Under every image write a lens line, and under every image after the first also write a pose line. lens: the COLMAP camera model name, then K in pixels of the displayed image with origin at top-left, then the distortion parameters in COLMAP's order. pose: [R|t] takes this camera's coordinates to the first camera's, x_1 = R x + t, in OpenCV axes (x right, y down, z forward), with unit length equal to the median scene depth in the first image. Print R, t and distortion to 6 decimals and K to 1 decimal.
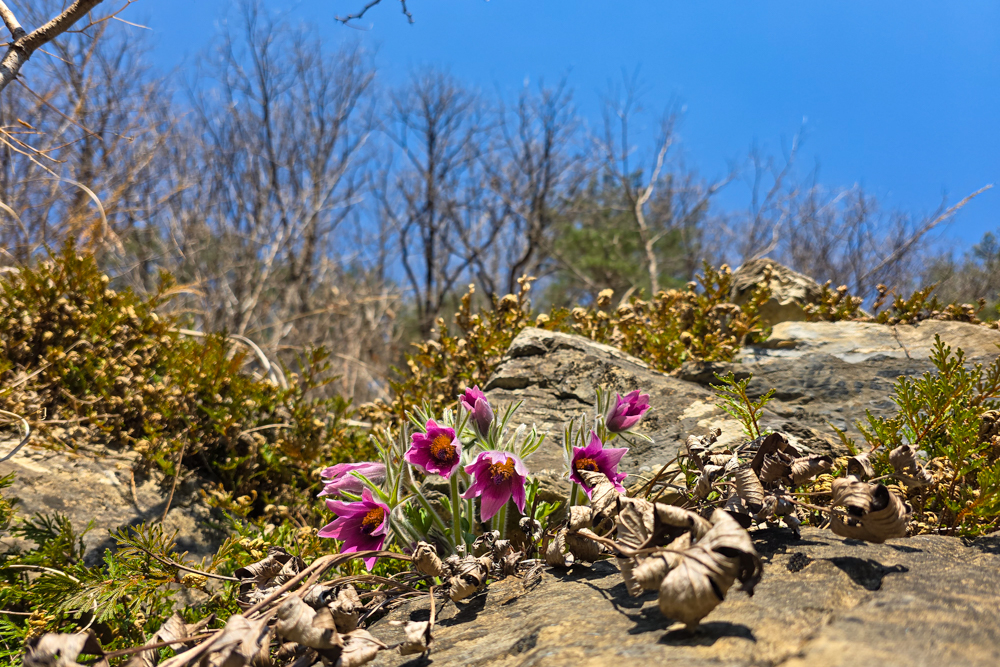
lens RADIAL K [[660.9, 0, 500.0], [0, 660.9, 333.5], [0, 0, 1]] dist [0.083177, -0.001007]
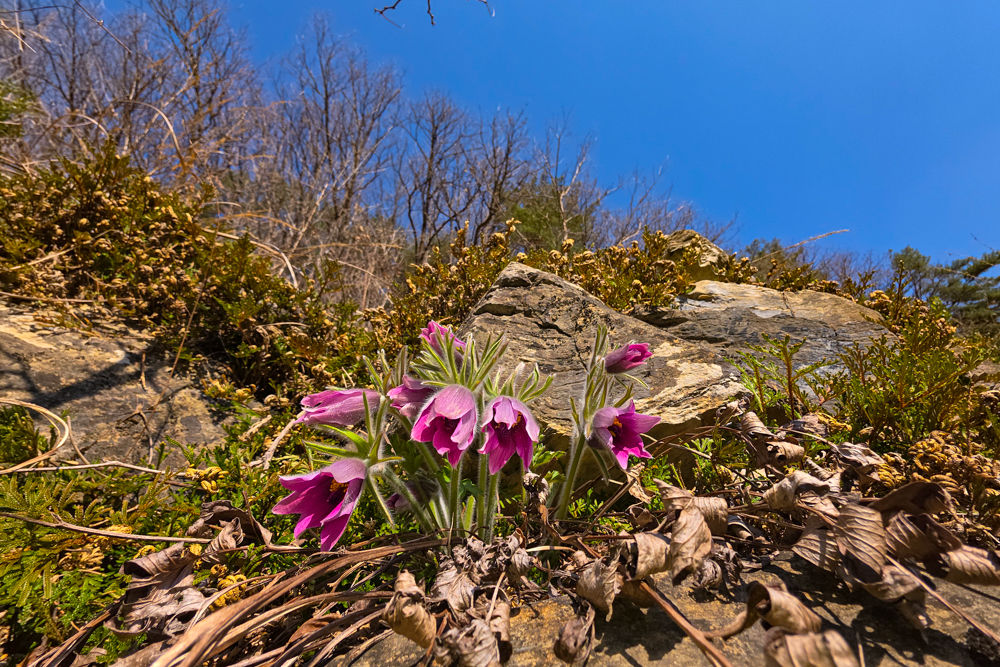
lens RADIAL K [[380.8, 0, 498.8], [0, 380.8, 303.3], [0, 0, 1]] dist [0.001357, 0.000217]
pose [[0.989304, 0.099463, 0.106698, -0.043306], [-0.108458, 0.990705, 0.082098, 0.009831], [-0.097541, -0.092792, 0.990896, 0.291917]]
